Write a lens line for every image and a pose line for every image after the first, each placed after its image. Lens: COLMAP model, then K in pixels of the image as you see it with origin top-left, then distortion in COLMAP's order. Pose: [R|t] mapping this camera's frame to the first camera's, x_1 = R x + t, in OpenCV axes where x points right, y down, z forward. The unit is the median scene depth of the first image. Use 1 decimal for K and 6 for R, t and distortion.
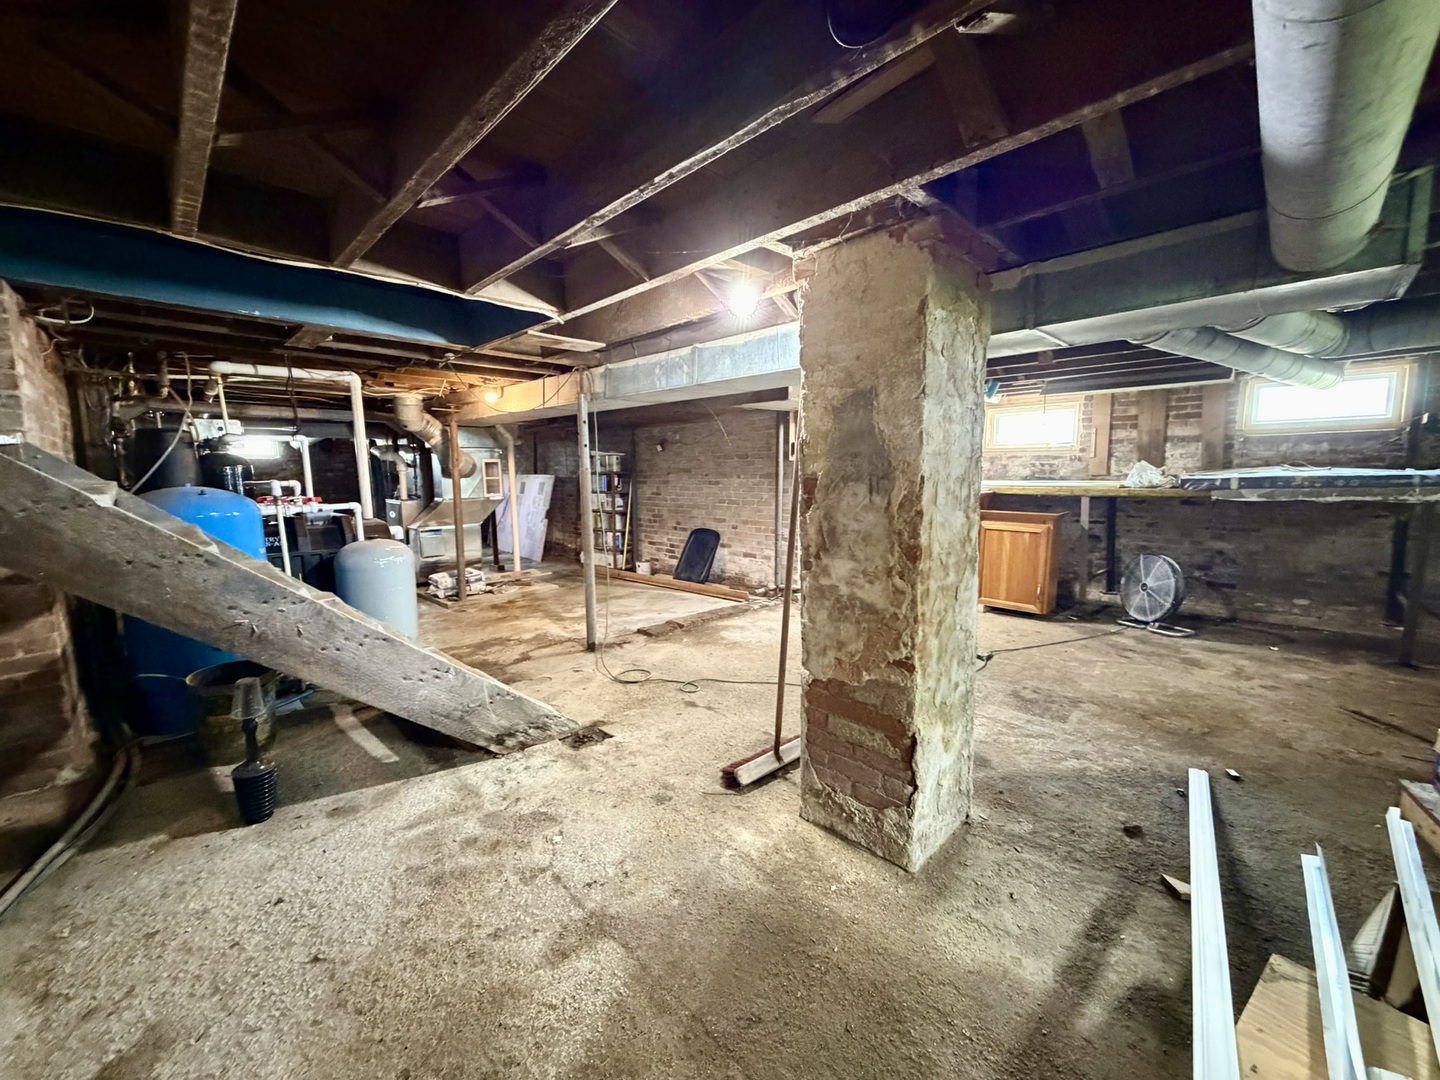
lens RADIAL K [[577.7, 0, 718.0], [0, 577.7, 541.8], [0, 0, 1]] dist [-0.003976, -0.000219]
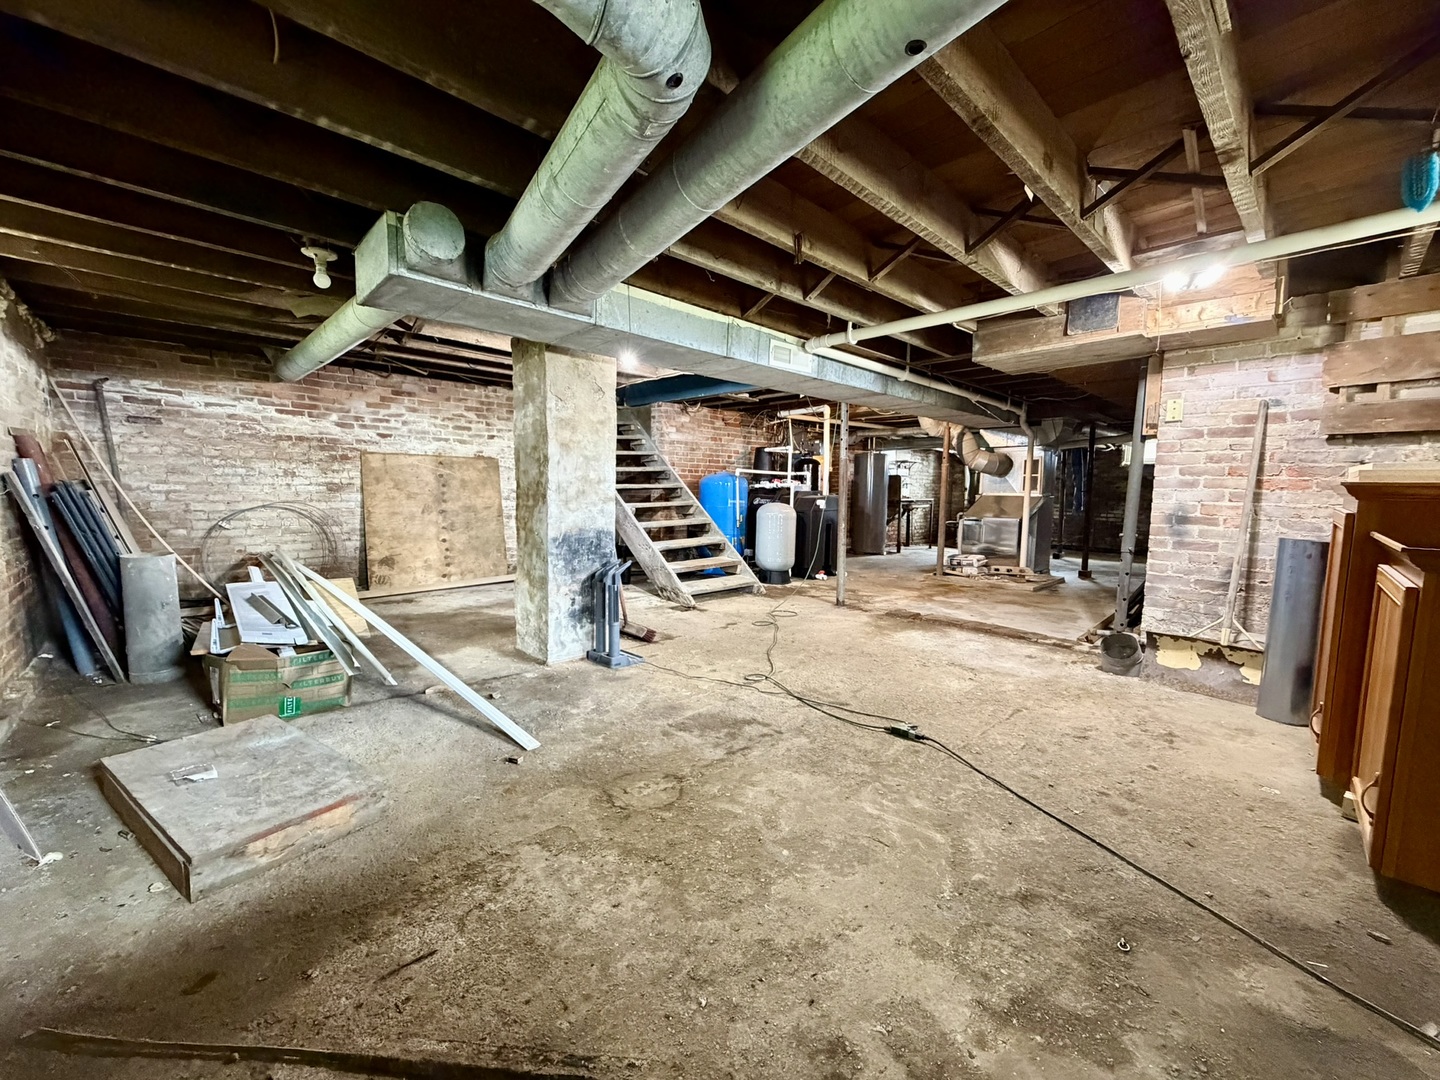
lens RADIAL K [[577.7, 0, 715.8], [0, 577.7, 544.6], [0, 0, 1]] dist [-0.003976, -0.000219]
pose [[-0.021214, 0.107335, -0.993997, 1.282993], [-0.137158, 0.984507, 0.109237, -0.049463], [0.990322, 0.138652, -0.006164, 0.931022]]
